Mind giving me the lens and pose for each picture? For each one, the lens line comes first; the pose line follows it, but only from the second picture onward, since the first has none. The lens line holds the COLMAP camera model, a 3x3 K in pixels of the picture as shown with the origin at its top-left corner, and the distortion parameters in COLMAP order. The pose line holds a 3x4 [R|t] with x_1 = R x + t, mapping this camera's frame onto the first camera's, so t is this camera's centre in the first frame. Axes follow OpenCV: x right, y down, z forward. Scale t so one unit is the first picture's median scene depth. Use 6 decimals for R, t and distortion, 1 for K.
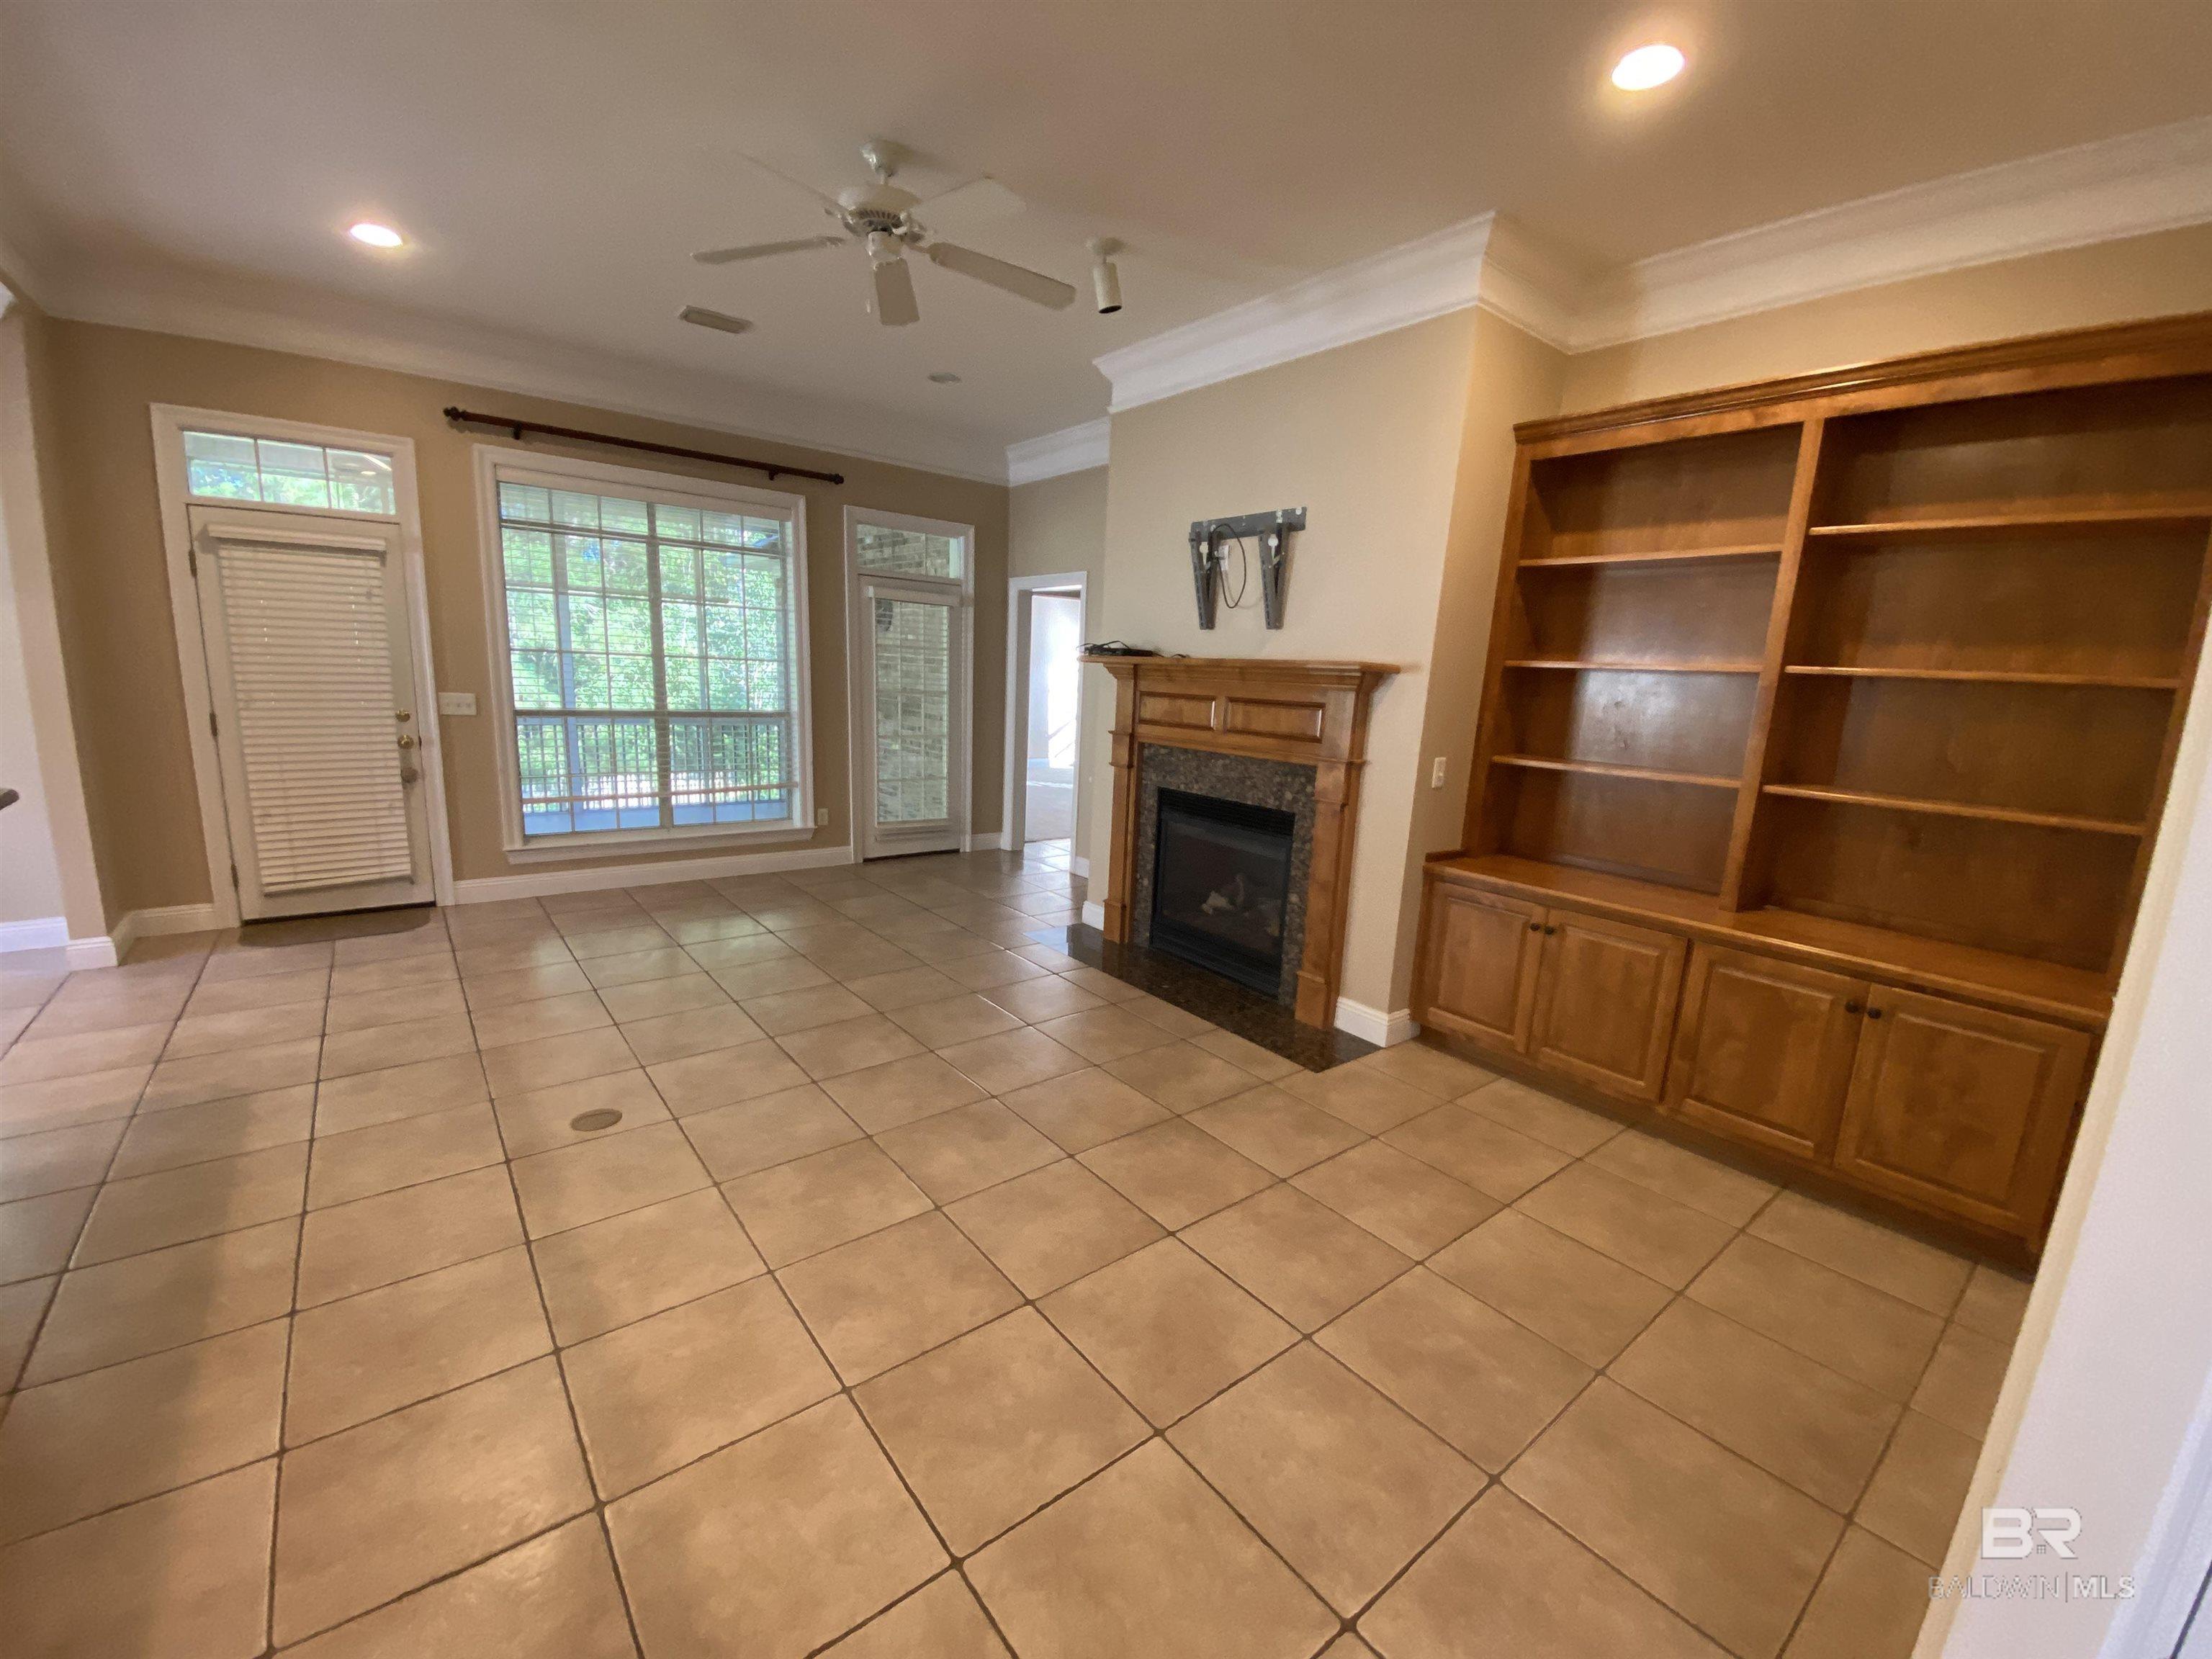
lens RADIAL K [[897.8, 0, 1106.0], [0, 897.8, 829.5], [0, 0, 1]] dist [0.037975, -0.030754]
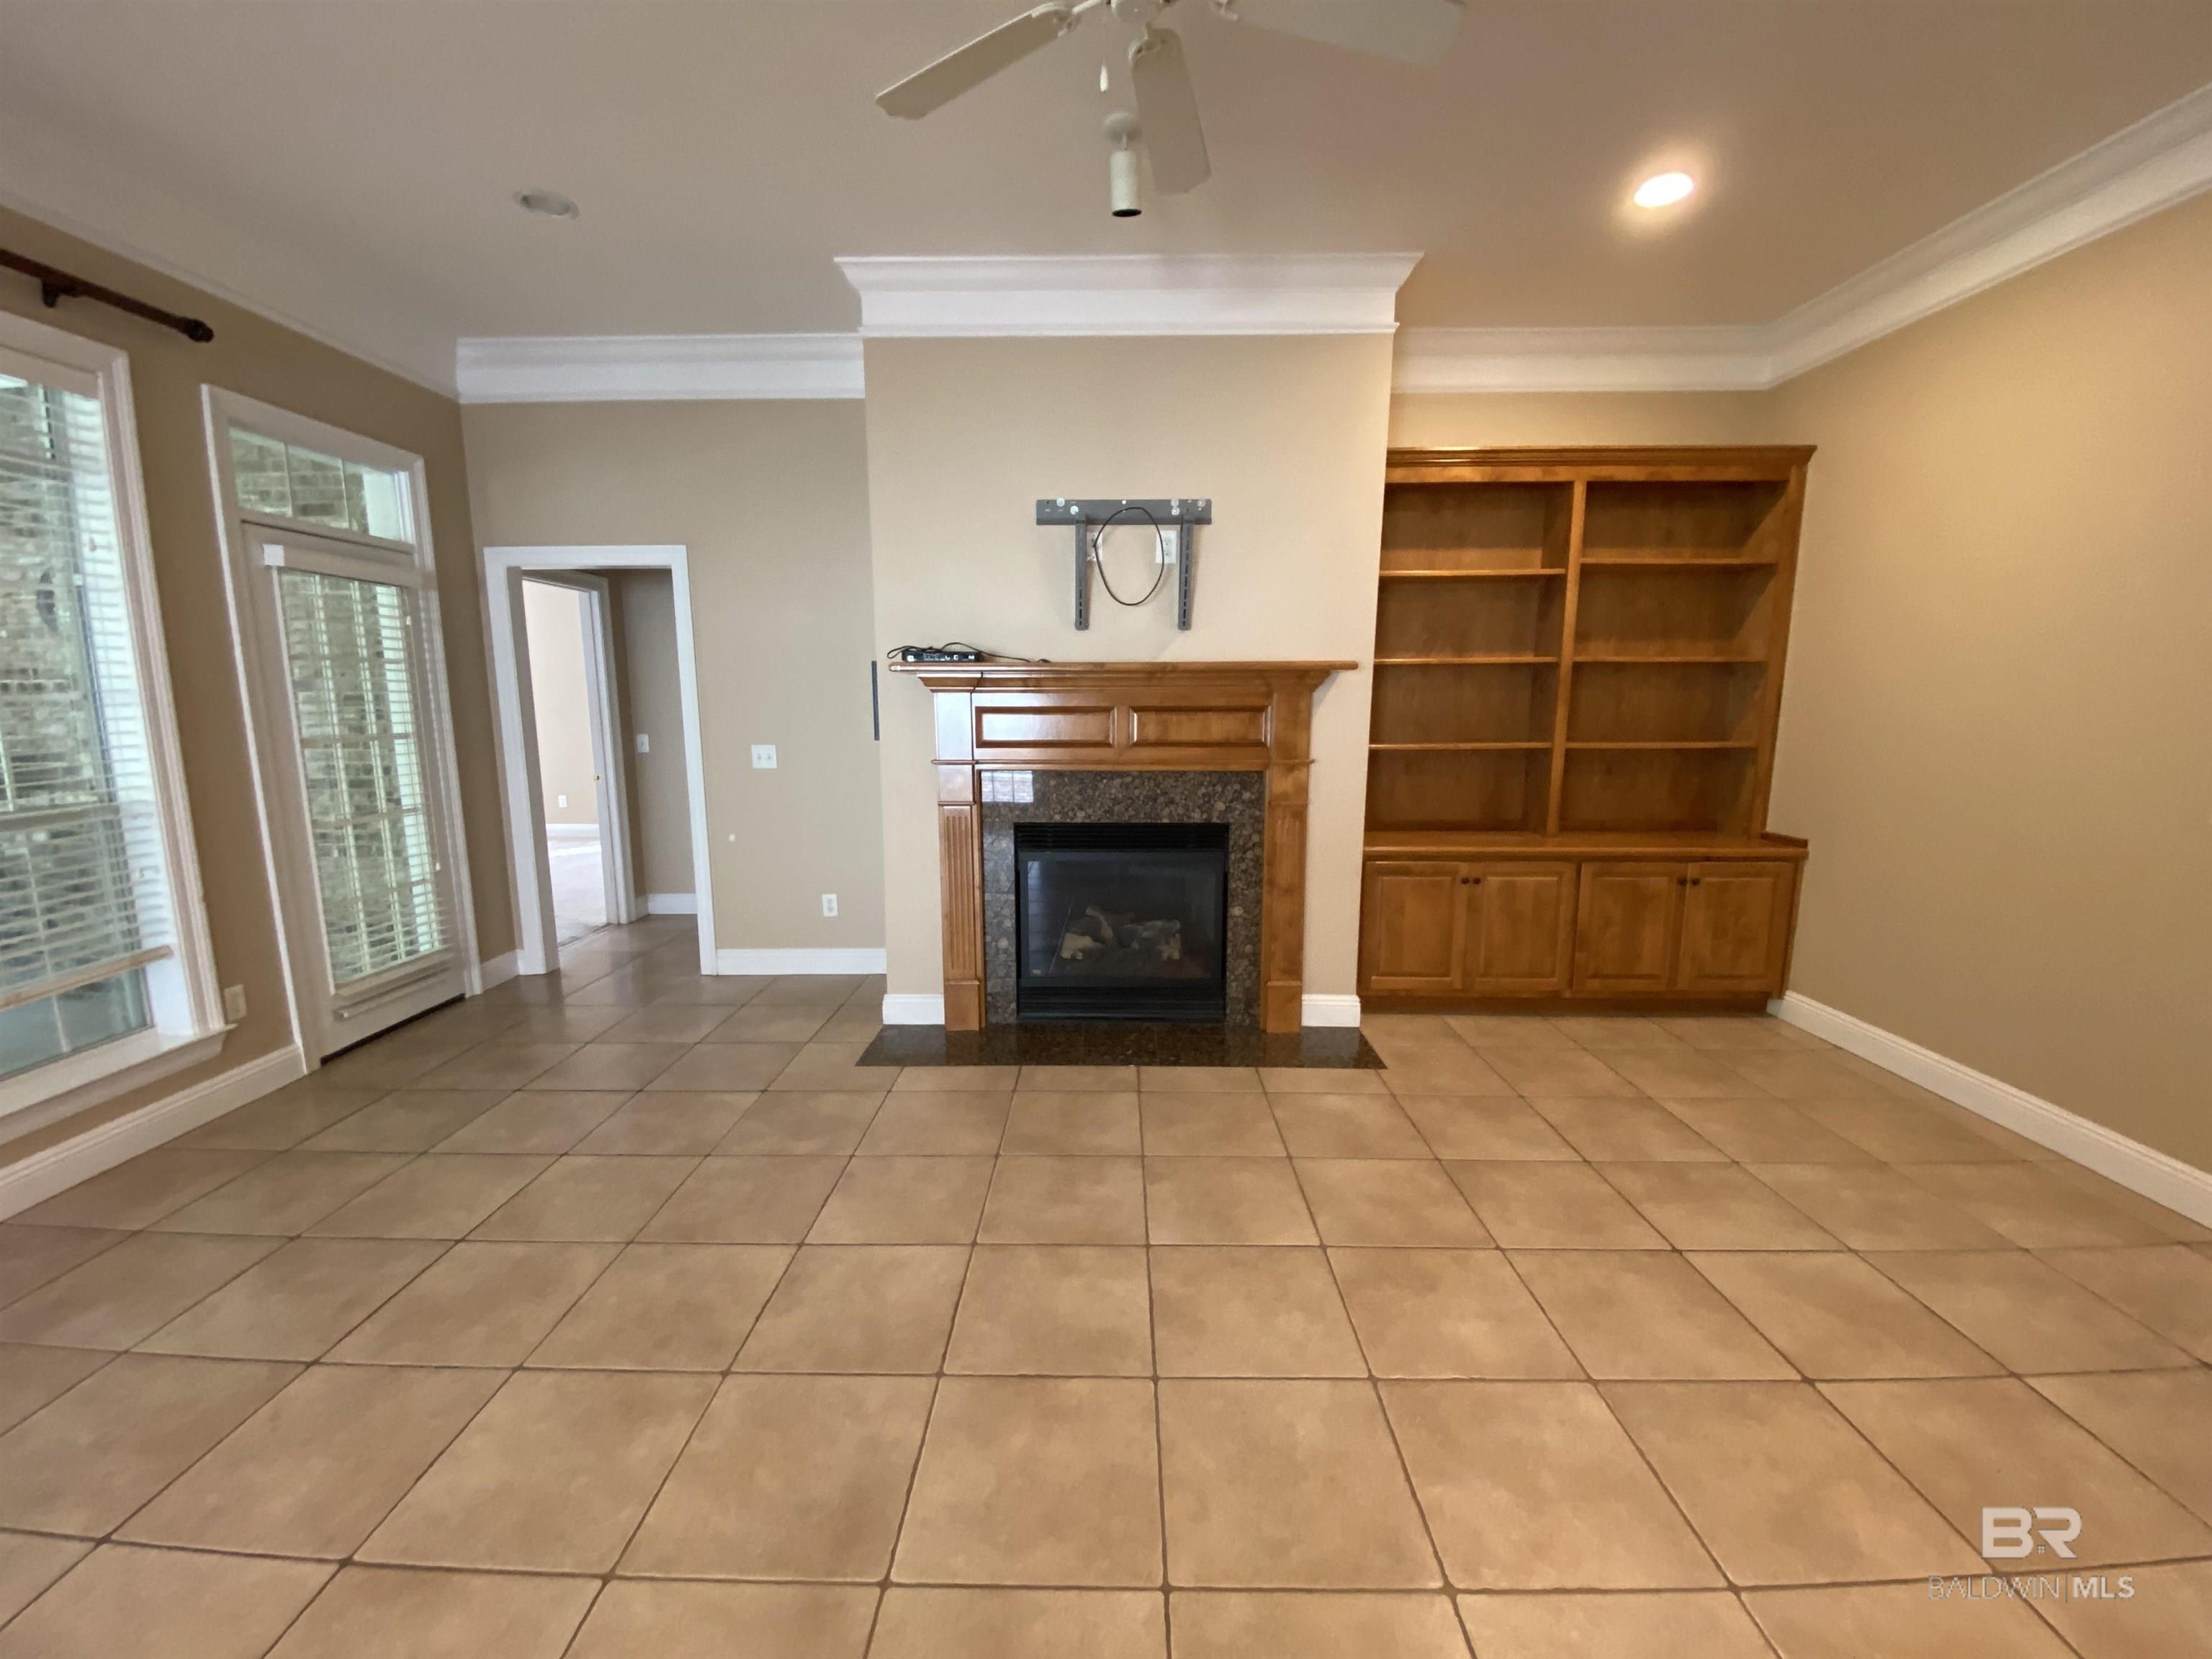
lens RADIAL K [[897.8, 0, 1106.0], [0, 897.8, 829.5], [0, 0, 1]] dist [0.037975, -0.030754]
pose [[0.634640, -0.158941, 0.756287, -0.596695], [0.167388, 0.983662, 0.066262, -0.097325], [-0.754462, 0.084541, 0.650876, 0.487942]]
